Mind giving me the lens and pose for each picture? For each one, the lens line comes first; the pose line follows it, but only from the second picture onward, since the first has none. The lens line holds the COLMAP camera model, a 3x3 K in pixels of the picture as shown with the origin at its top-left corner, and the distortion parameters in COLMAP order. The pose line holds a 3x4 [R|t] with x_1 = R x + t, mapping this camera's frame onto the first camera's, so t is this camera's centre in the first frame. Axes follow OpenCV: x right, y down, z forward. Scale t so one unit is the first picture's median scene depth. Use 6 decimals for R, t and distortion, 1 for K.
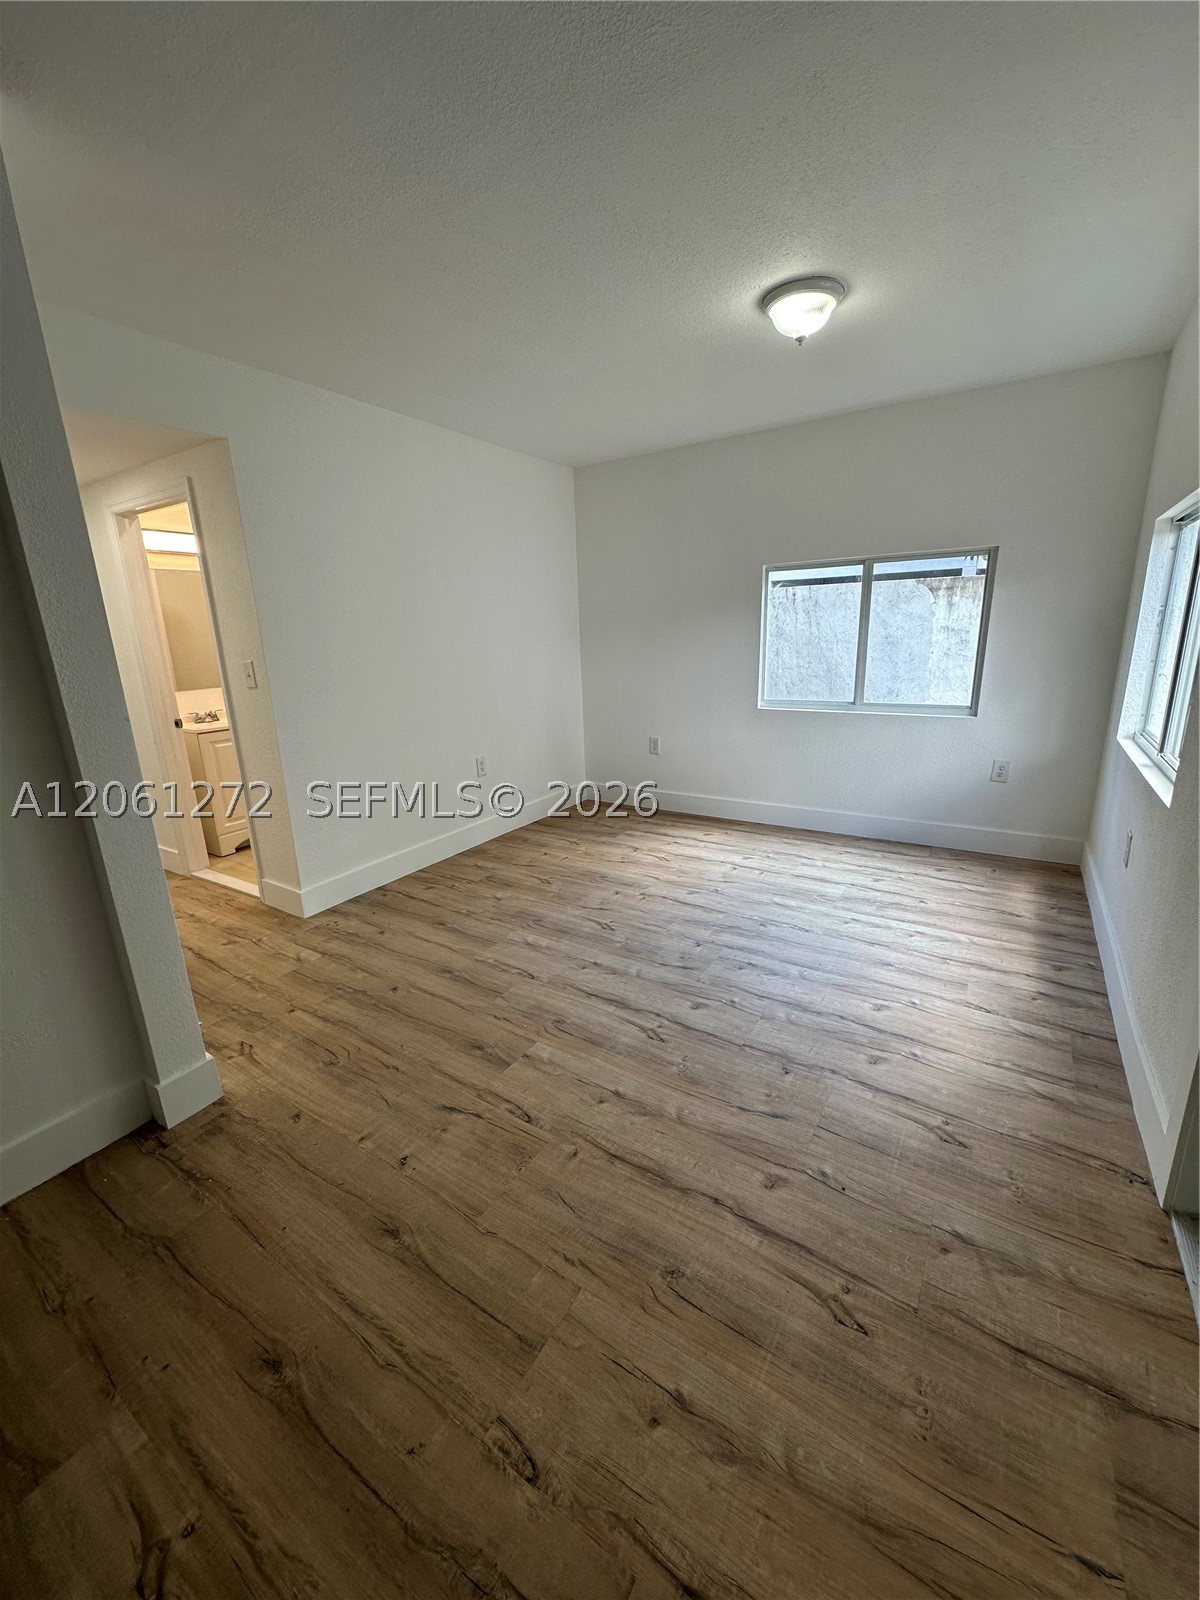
lens RADIAL K [[637.8, 0, 602.2], [0, 637.8, 811.7], [0, 0, 1]] dist [0.004746, -0.000873]
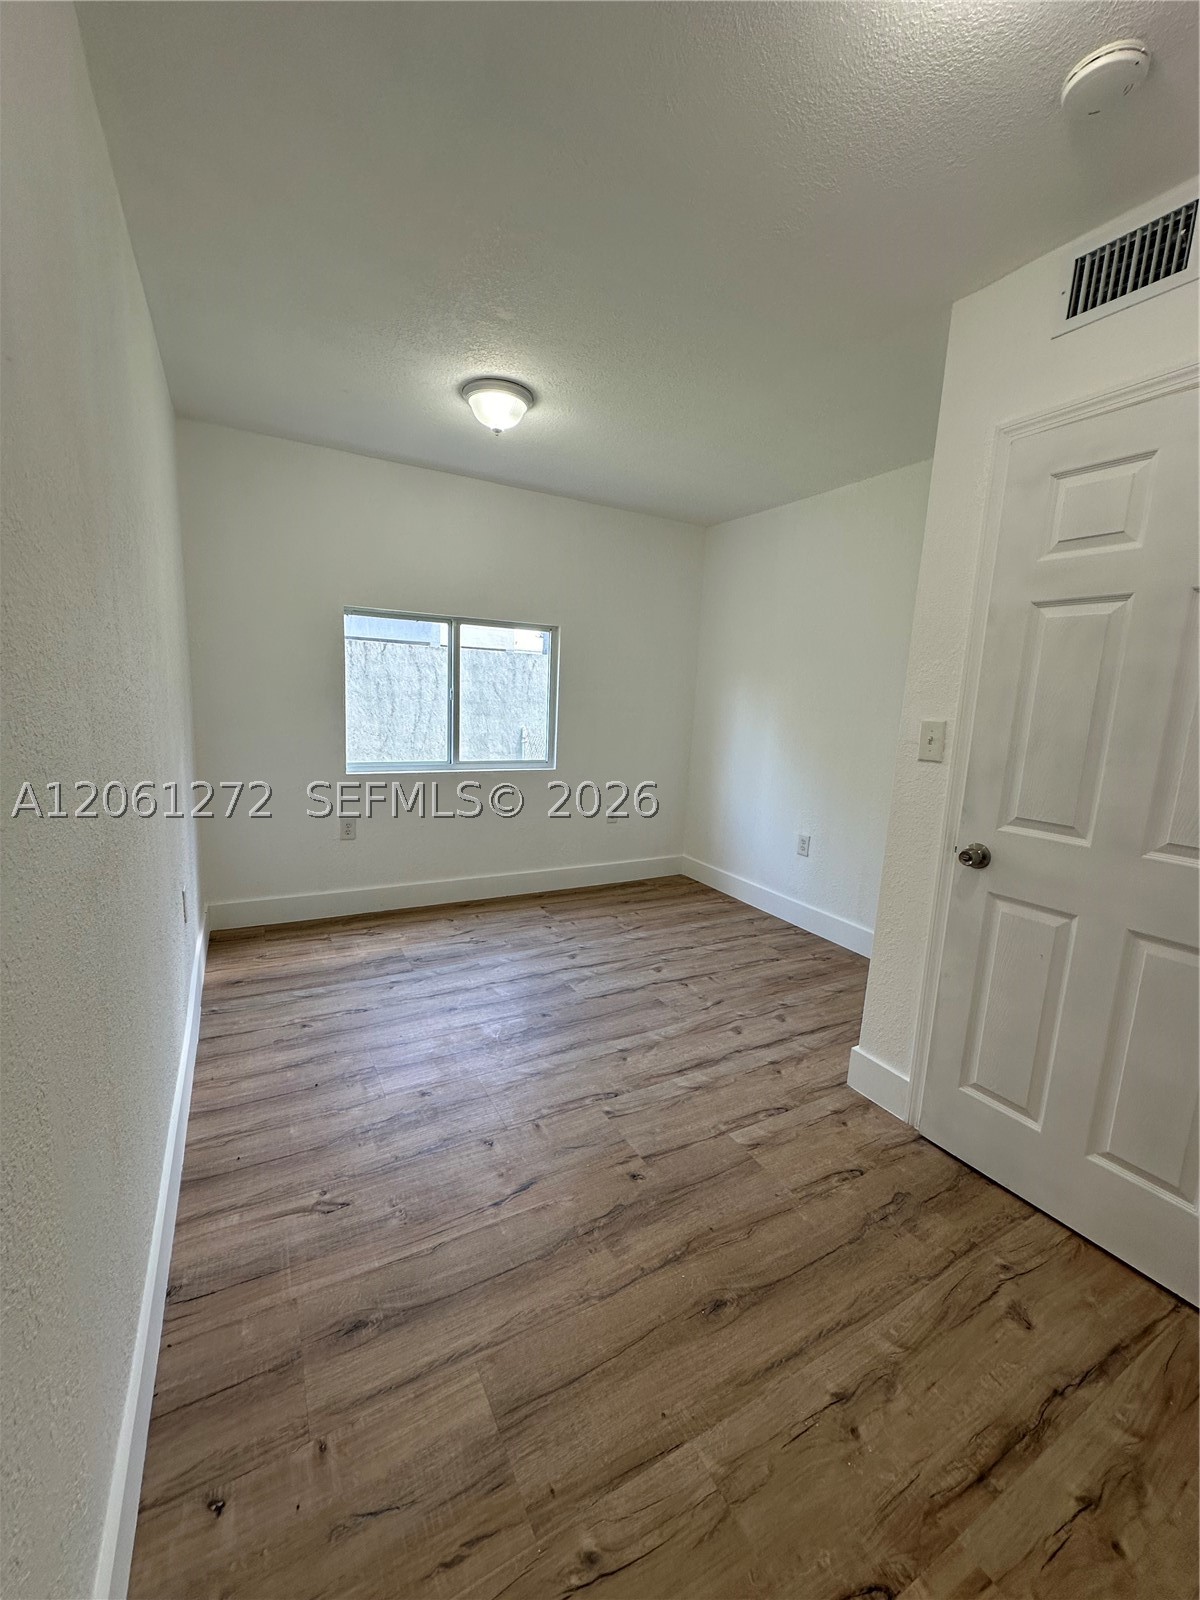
lens RADIAL K [[637.8, 0, 633.2], [0, 637.8, 776.7], [0, 0, 1]] dist [0.004746, -0.000873]
pose [[0.442270, -0.040838, 0.895952, -0.474653], [0.170553, 0.984564, -0.039313, -0.057623], [-0.880516, 0.170194, 0.442408, 0.330421]]
